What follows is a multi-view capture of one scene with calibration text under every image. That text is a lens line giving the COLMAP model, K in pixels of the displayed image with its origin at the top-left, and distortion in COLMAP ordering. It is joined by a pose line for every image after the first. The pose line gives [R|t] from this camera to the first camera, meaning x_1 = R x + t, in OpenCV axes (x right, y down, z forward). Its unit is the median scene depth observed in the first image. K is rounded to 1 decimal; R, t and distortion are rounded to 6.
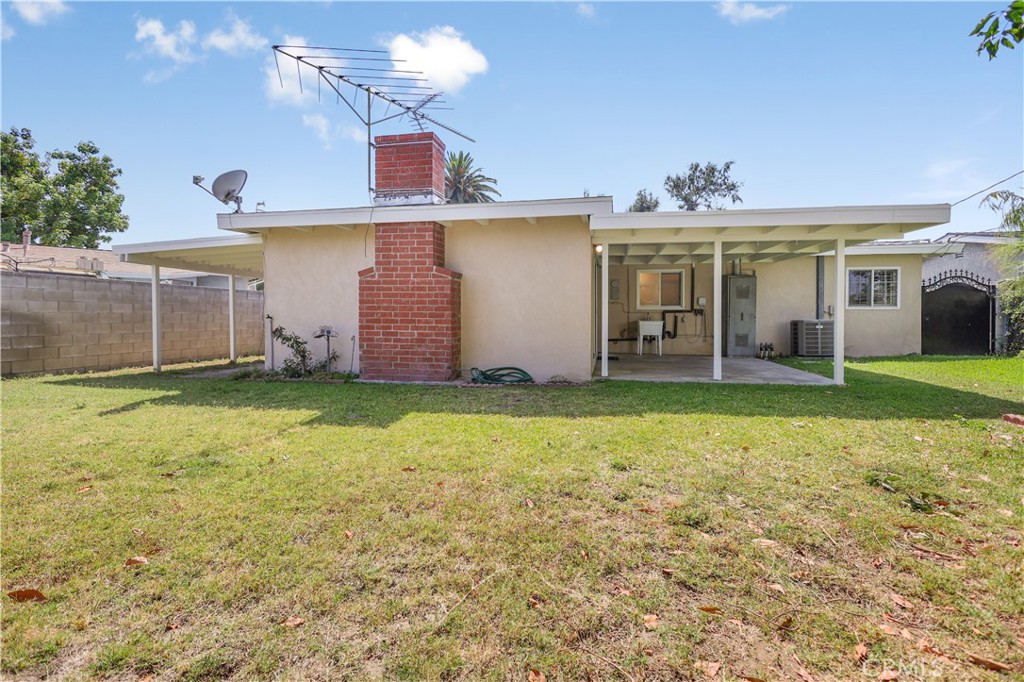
lens RADIAL K [[477.6, 0, 513.1], [0, 477.6, 329.1], [0, 0, 1]] dist [-0.001299, -0.000146]
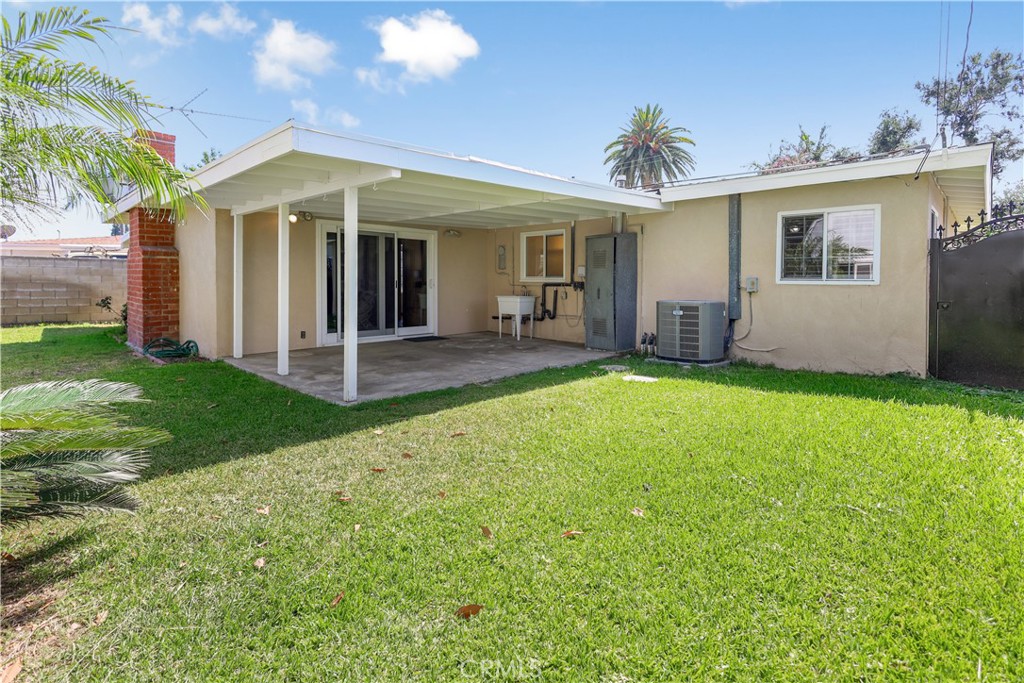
lens RADIAL K [[484.0, 0, 491.5], [0, 484.0, 295.0], [0, 0, 1]] dist [-0.011938, -0.000295]
pose [[0.832857, 0.020461, -0.553110, 0.727083], [-0.021114, 0.999764, 0.005192, -0.023680], [0.553085, 0.007354, 0.833092, 0.316714]]
